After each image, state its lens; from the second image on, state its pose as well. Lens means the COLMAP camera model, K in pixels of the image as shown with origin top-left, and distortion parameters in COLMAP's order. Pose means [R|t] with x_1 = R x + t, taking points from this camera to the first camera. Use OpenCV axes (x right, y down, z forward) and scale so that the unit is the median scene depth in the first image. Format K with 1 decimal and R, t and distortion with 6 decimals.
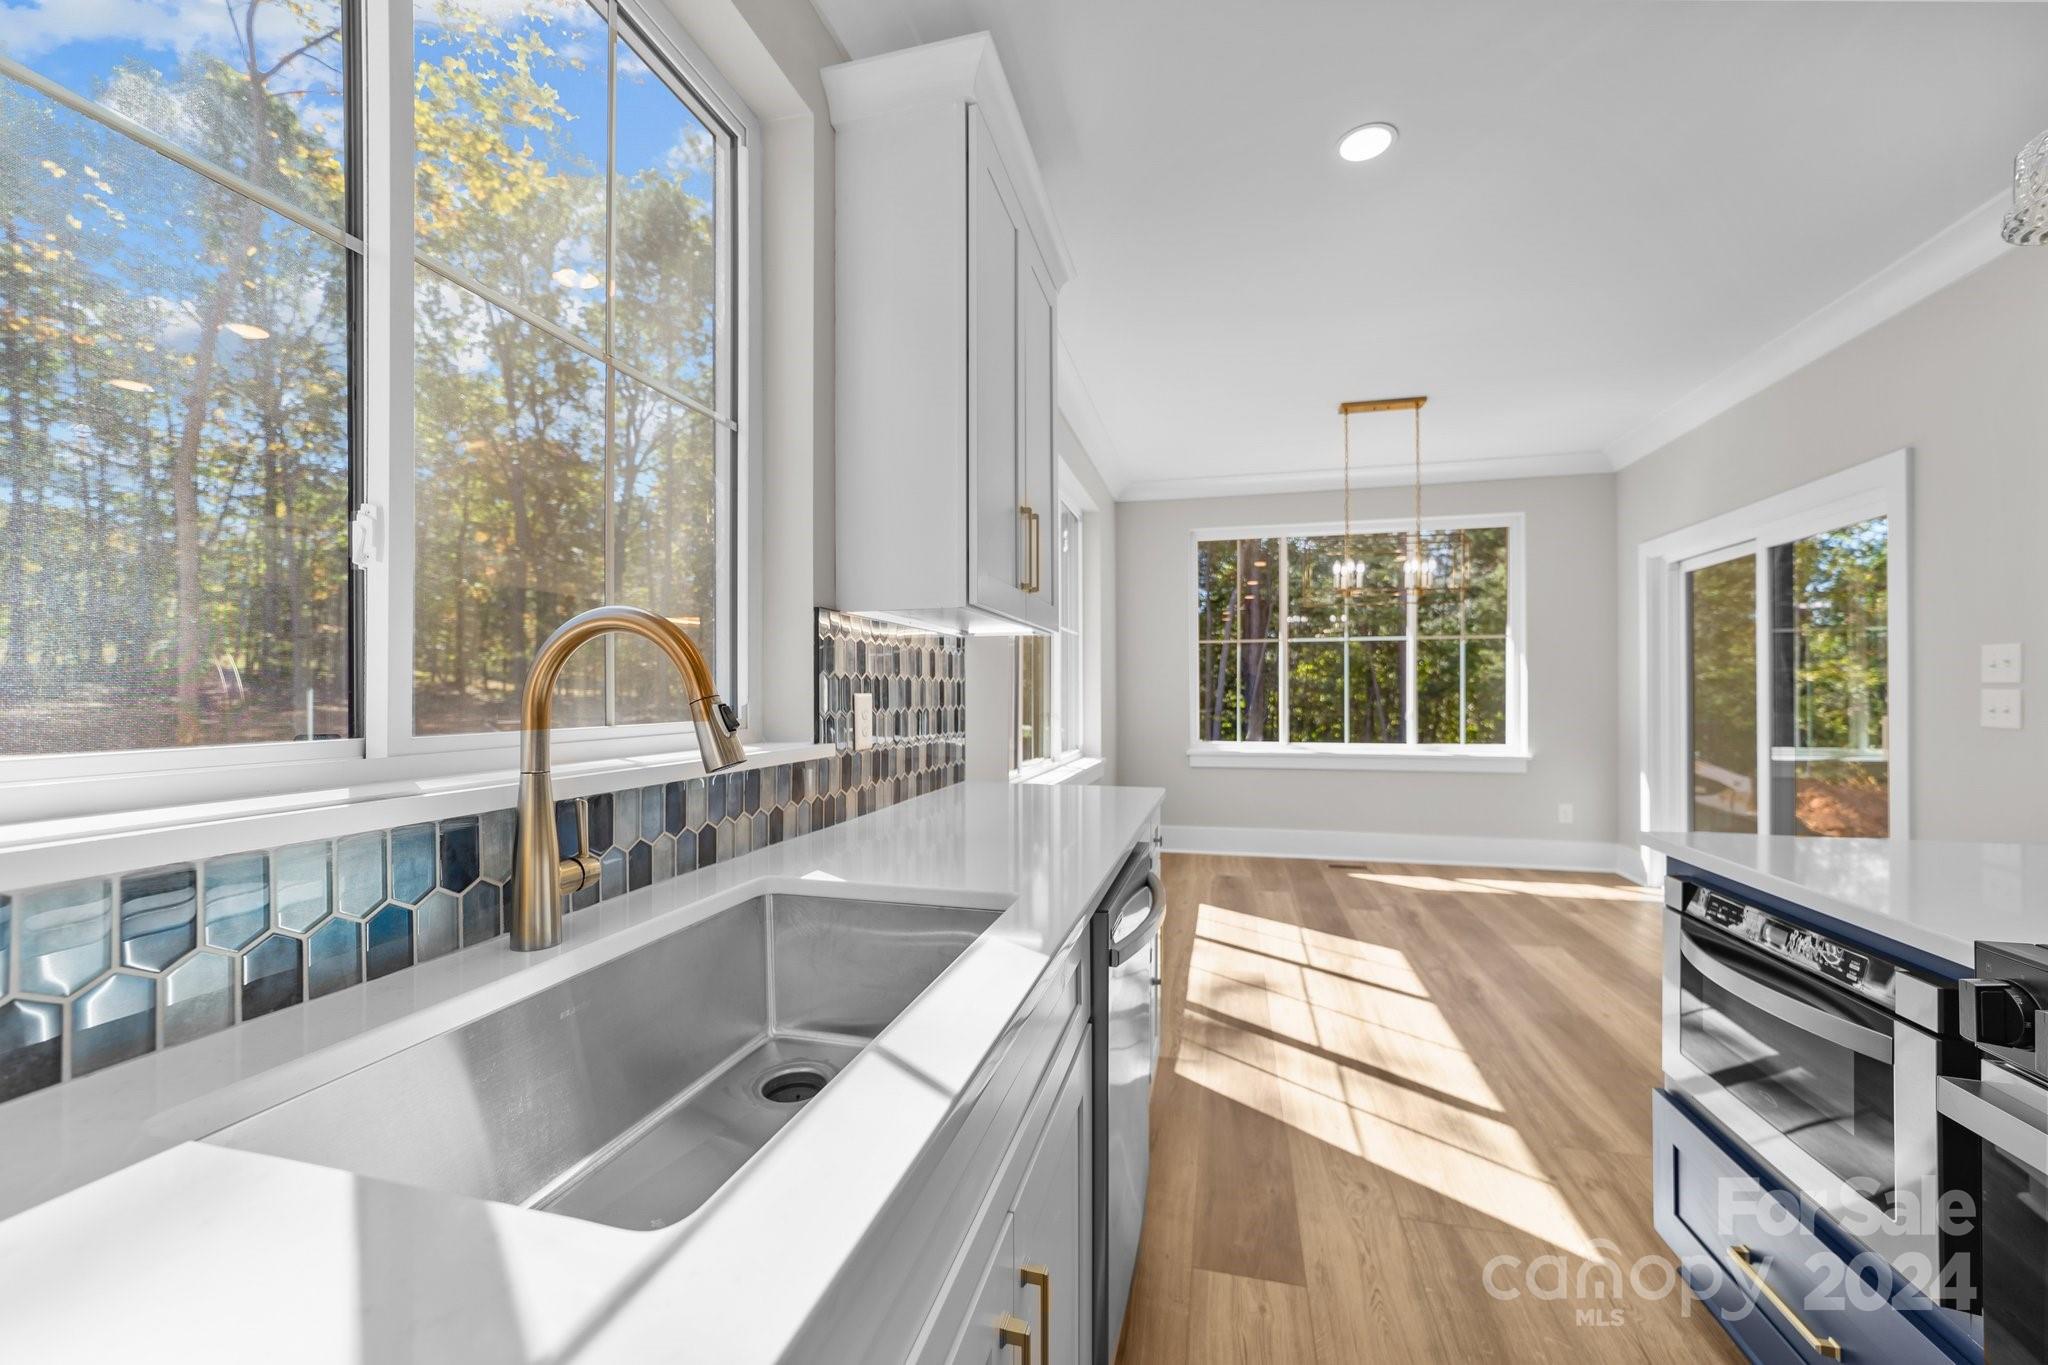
lens RADIAL K [[791.3, 0, 1023.8], [0, 791.3, 695.2], [0, 0, 1]] dist [-0.013018, 0.005512]
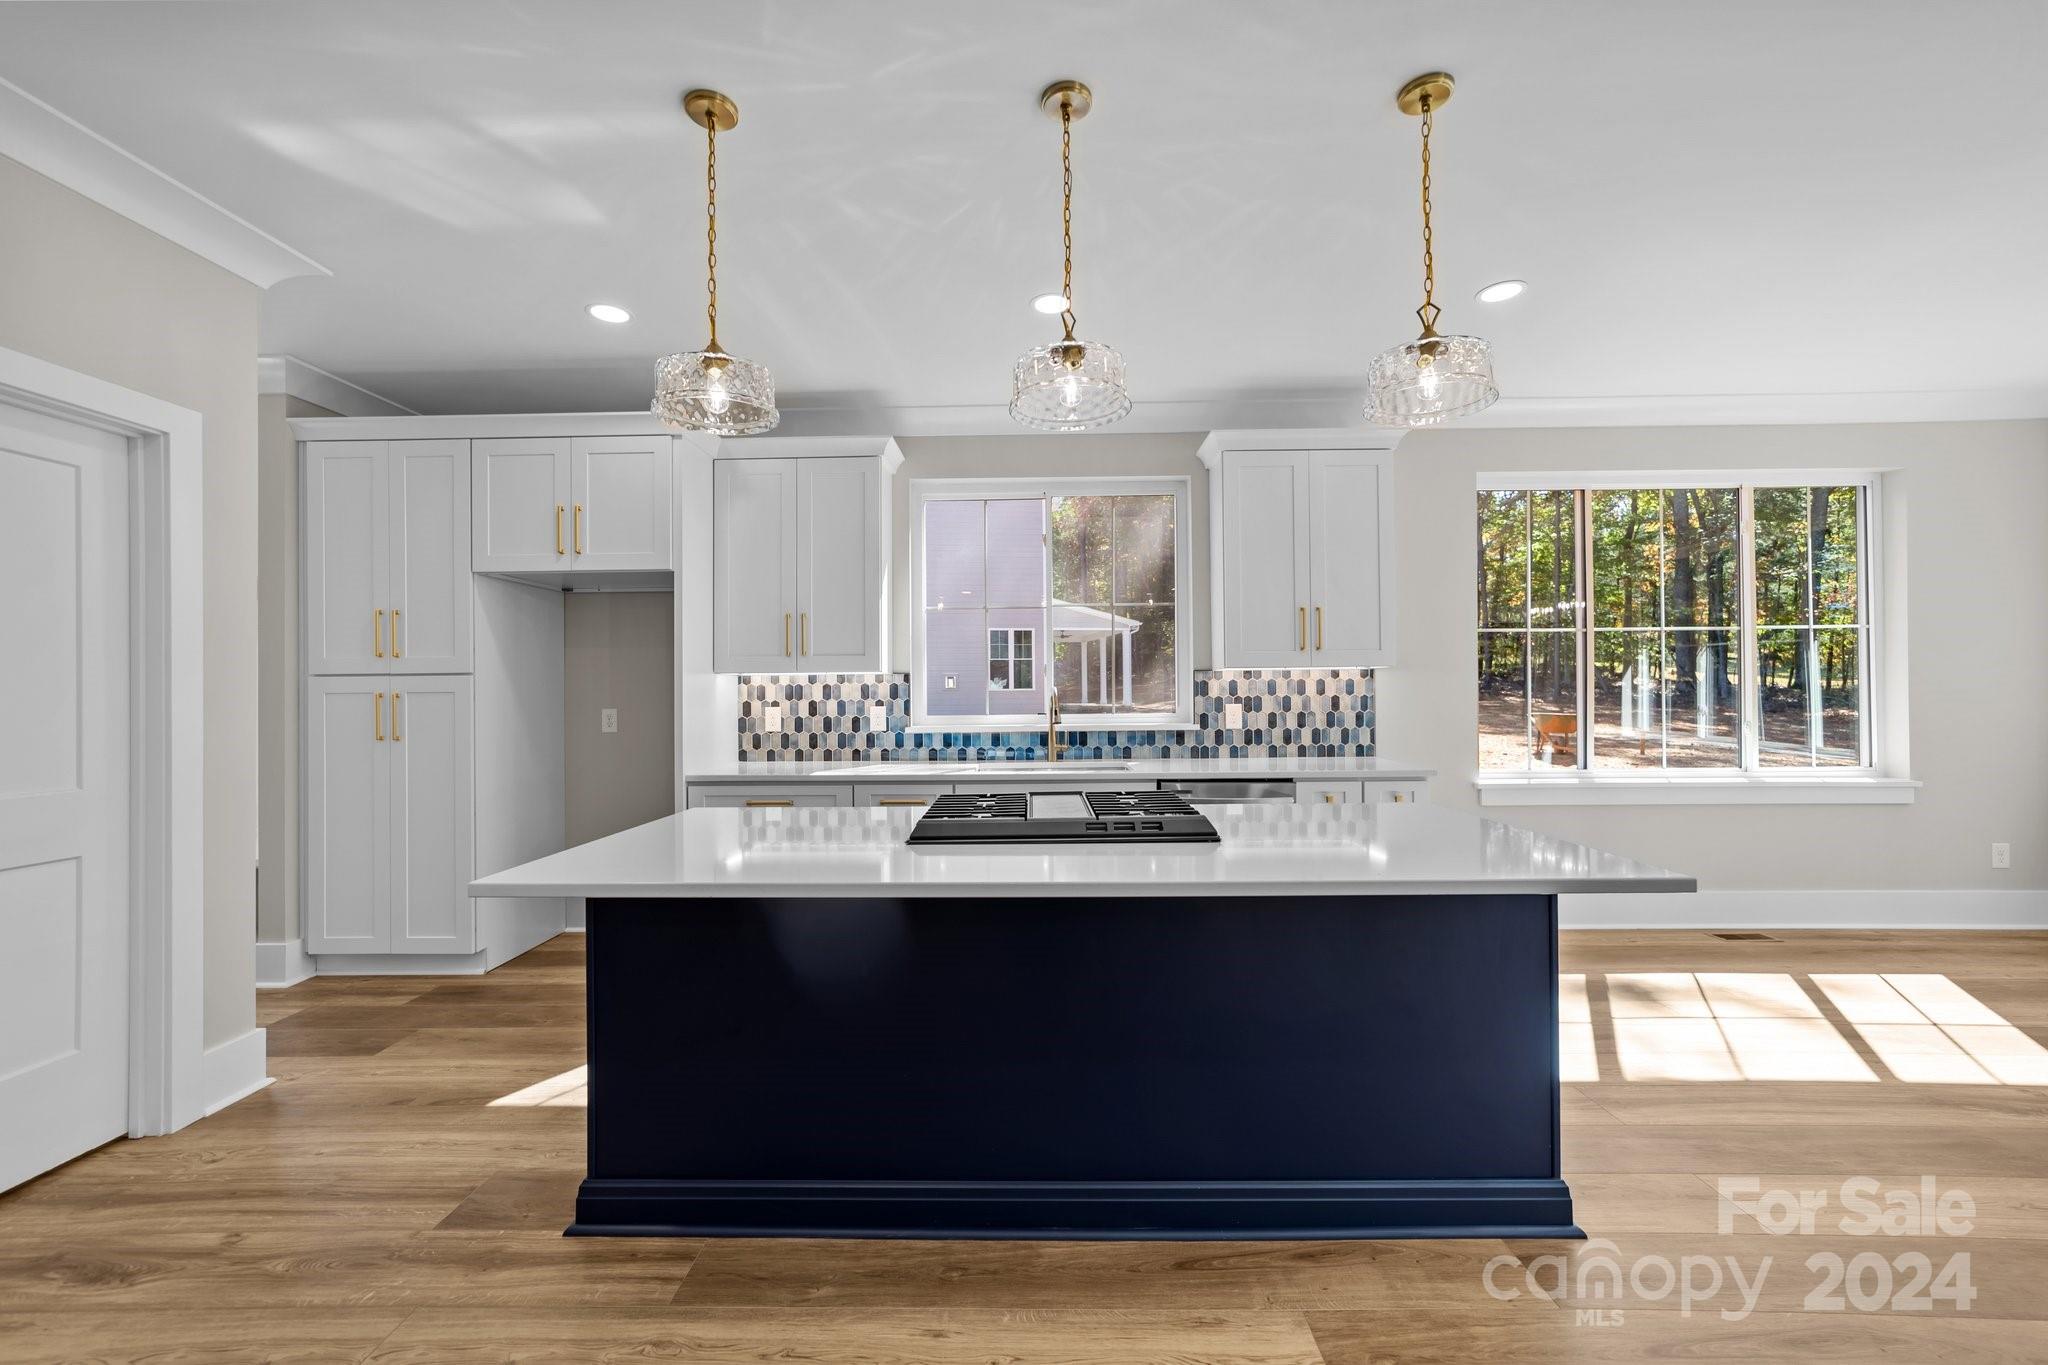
lens RADIAL K [[791.3, 0, 1021.0], [0, 791.3, 679.2], [0, 0, 1]] dist [-0.013018, 0.005512]
pose [[0.236332, -0.011903, -0.971600, 1.801850], [0.006962, 0.999920, -0.010556, -0.052114], [0.971647, -0.004270, 0.236396, -0.120727]]
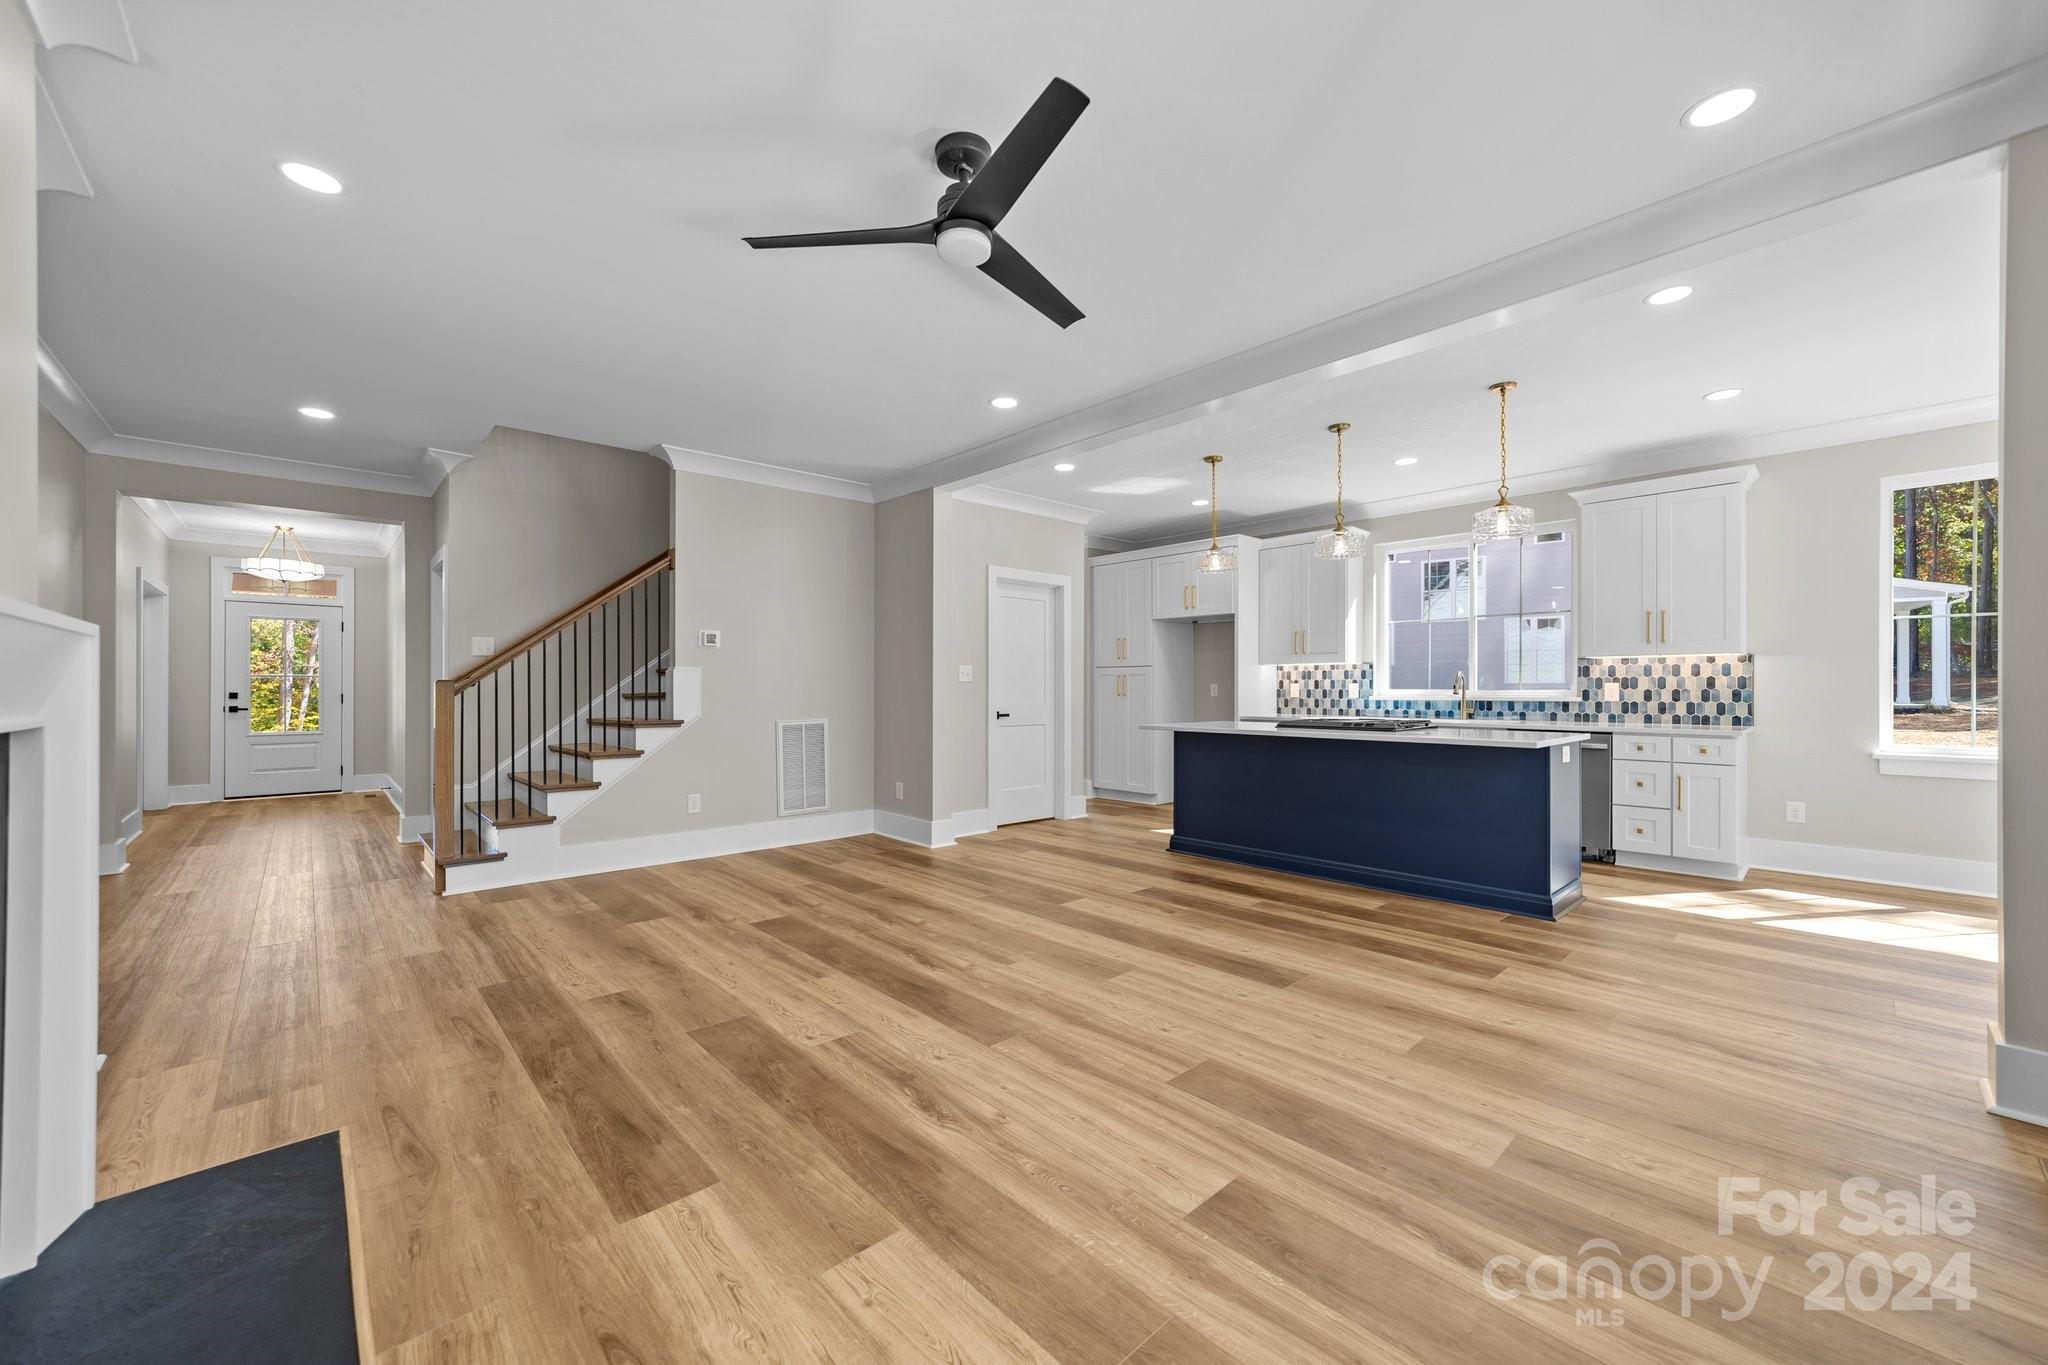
lens RADIAL K [[791.3, 0, 1023.7], [0, 791.3, 684.8], [0, 0, 1]] dist [-0.013018, 0.005512]
pose [[-0.537448, 0.002460, -0.843293, 3.504616], [0.001982, 0.999997, 0.001654, -0.004547], [0.843295, -0.000782, -0.537451, 0.697742]]
